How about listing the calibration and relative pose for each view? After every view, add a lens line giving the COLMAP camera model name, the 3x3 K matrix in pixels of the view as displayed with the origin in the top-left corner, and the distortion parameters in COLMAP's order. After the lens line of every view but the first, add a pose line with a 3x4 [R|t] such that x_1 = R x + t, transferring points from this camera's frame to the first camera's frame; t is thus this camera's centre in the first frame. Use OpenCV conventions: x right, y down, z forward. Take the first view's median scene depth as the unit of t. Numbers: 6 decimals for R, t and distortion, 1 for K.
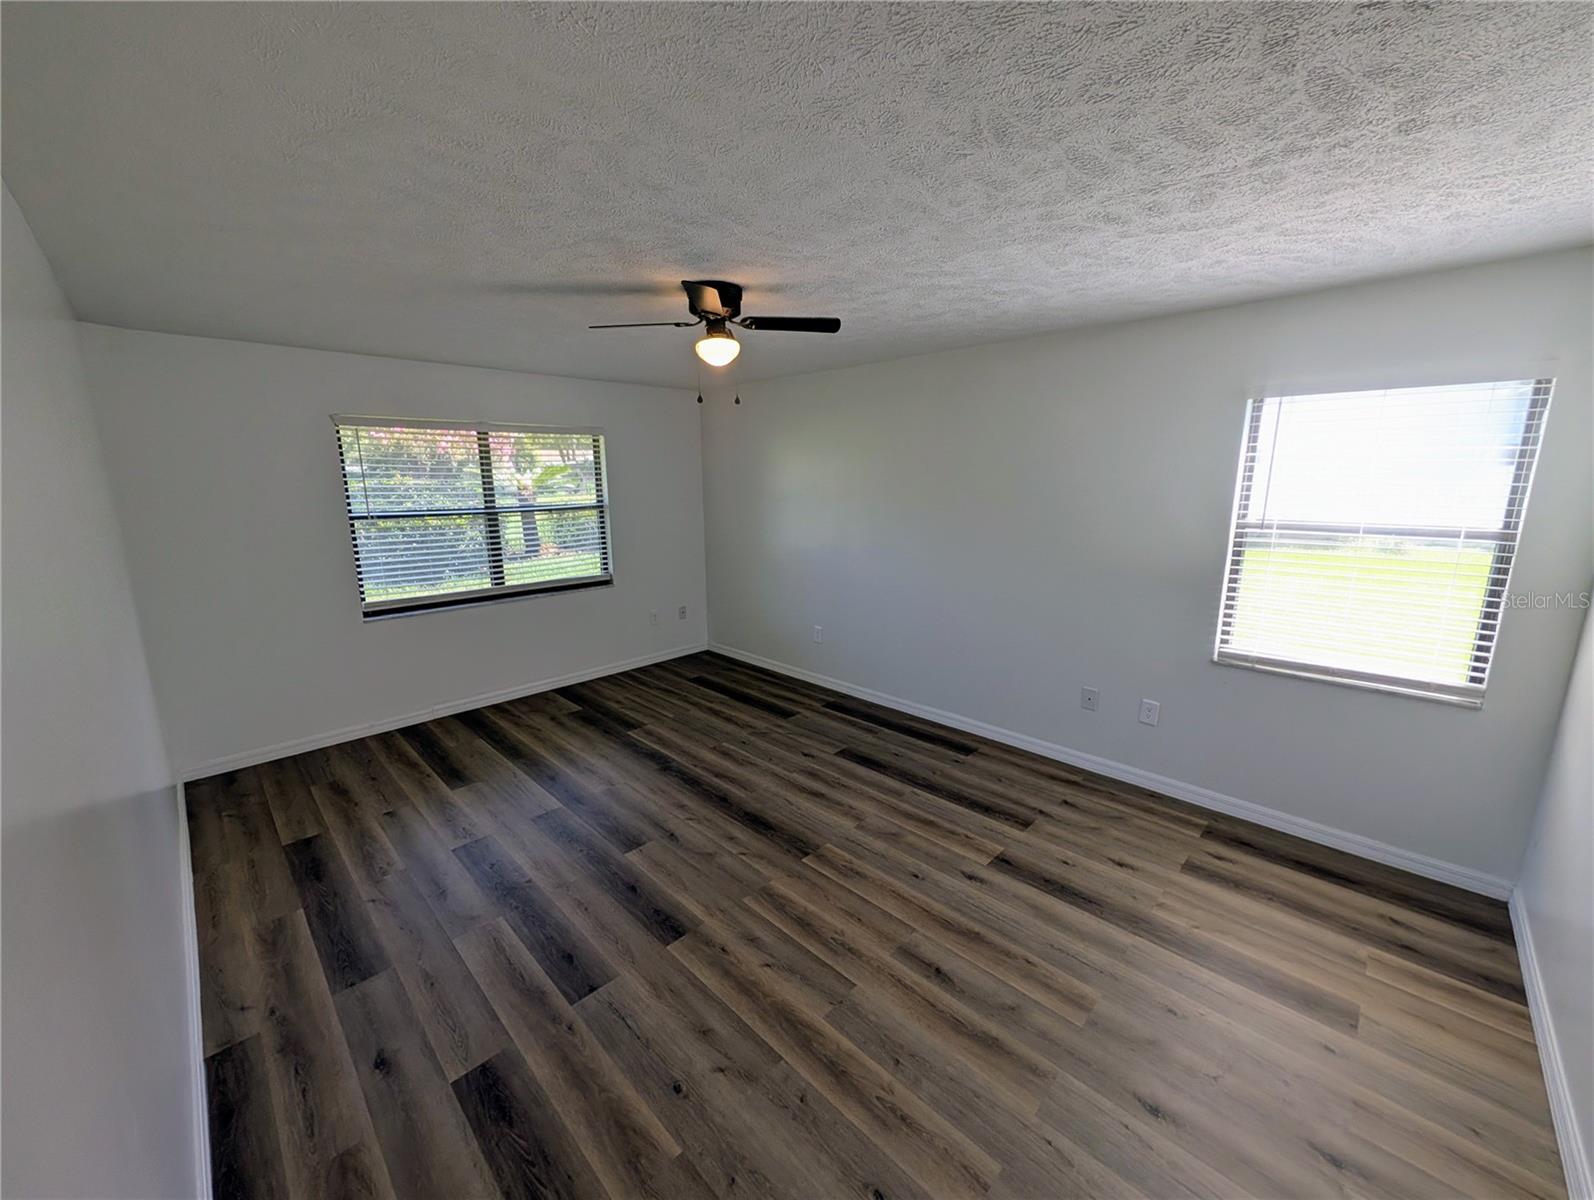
lens RADIAL K [[615.9, 0, 798.2], [0, 615.9, 600.8], [0, 0, 1]] dist [0.003136, 0.000070]
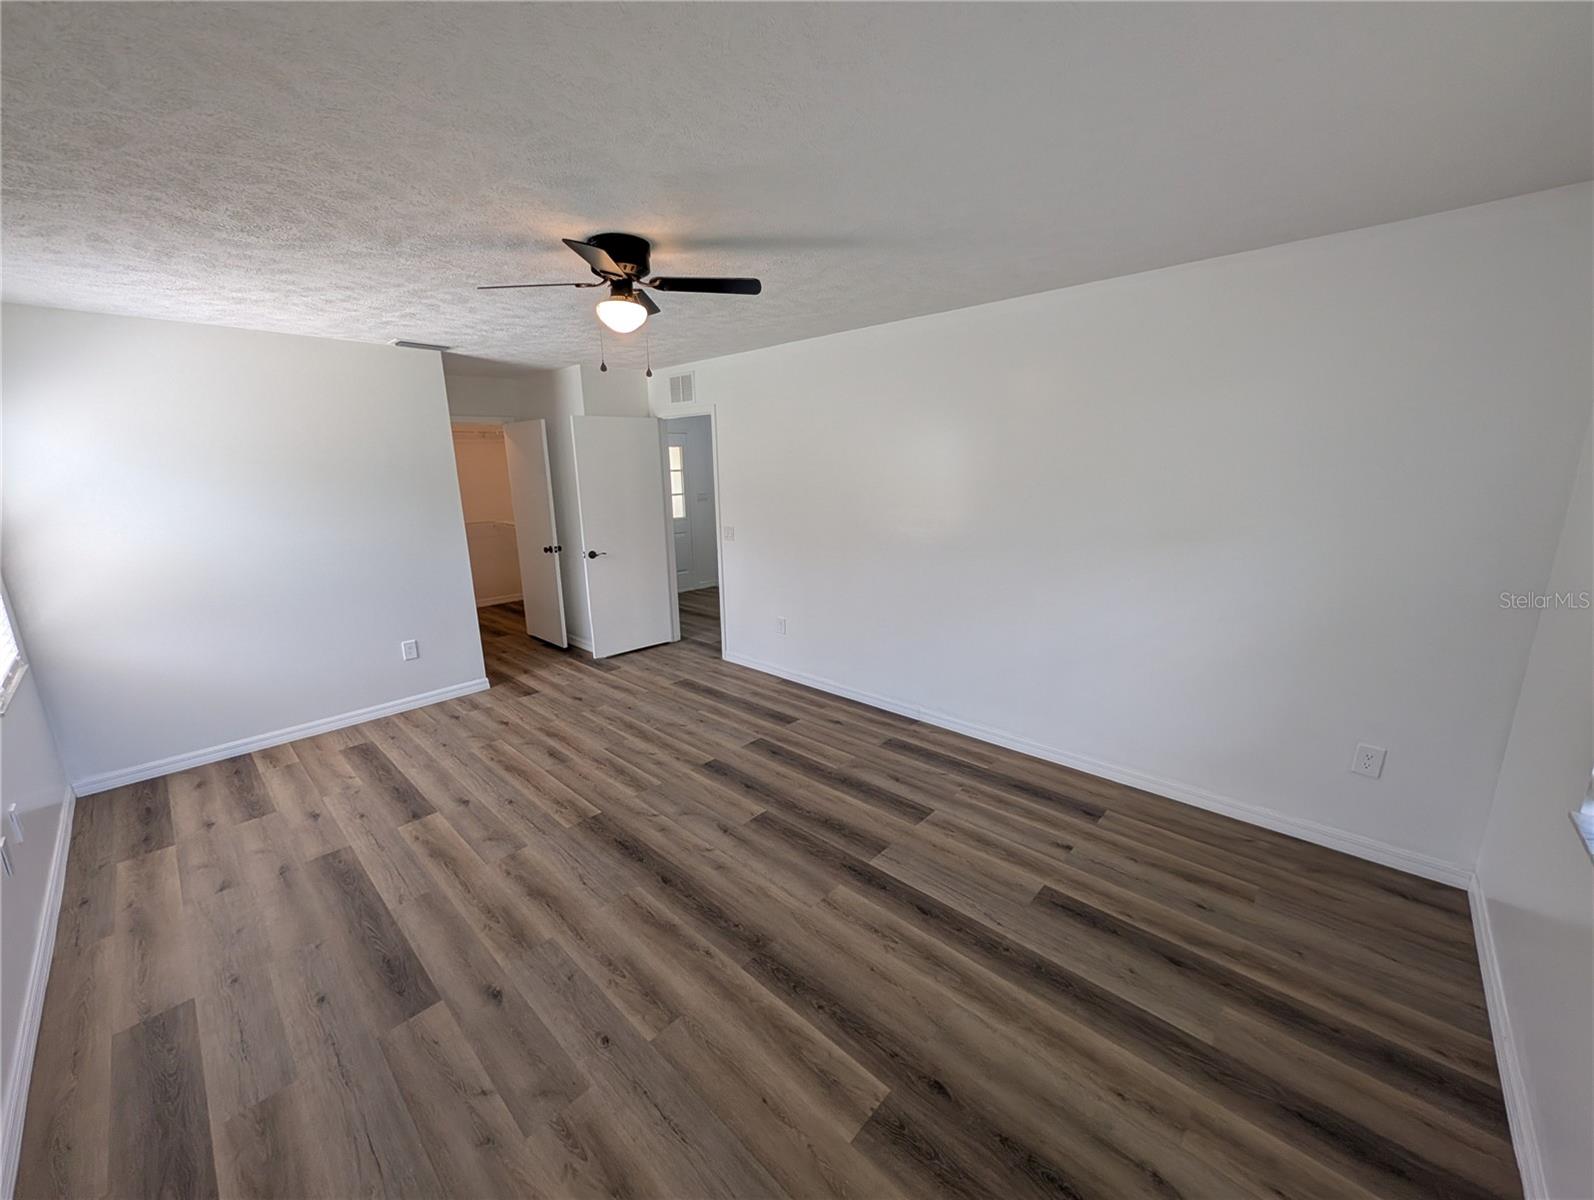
lens RADIAL K [[615.9, 0, 798.5], [0, 615.9, 599.3], [0, 0, 1]] dist [0.003136, 0.000070]
pose [[-0.999331, 0.030535, -0.020134, -0.329153], [0.019608, 0.911950, 0.409832, -0.358304], [0.030875, 0.409163, -0.911939, 1.832918]]
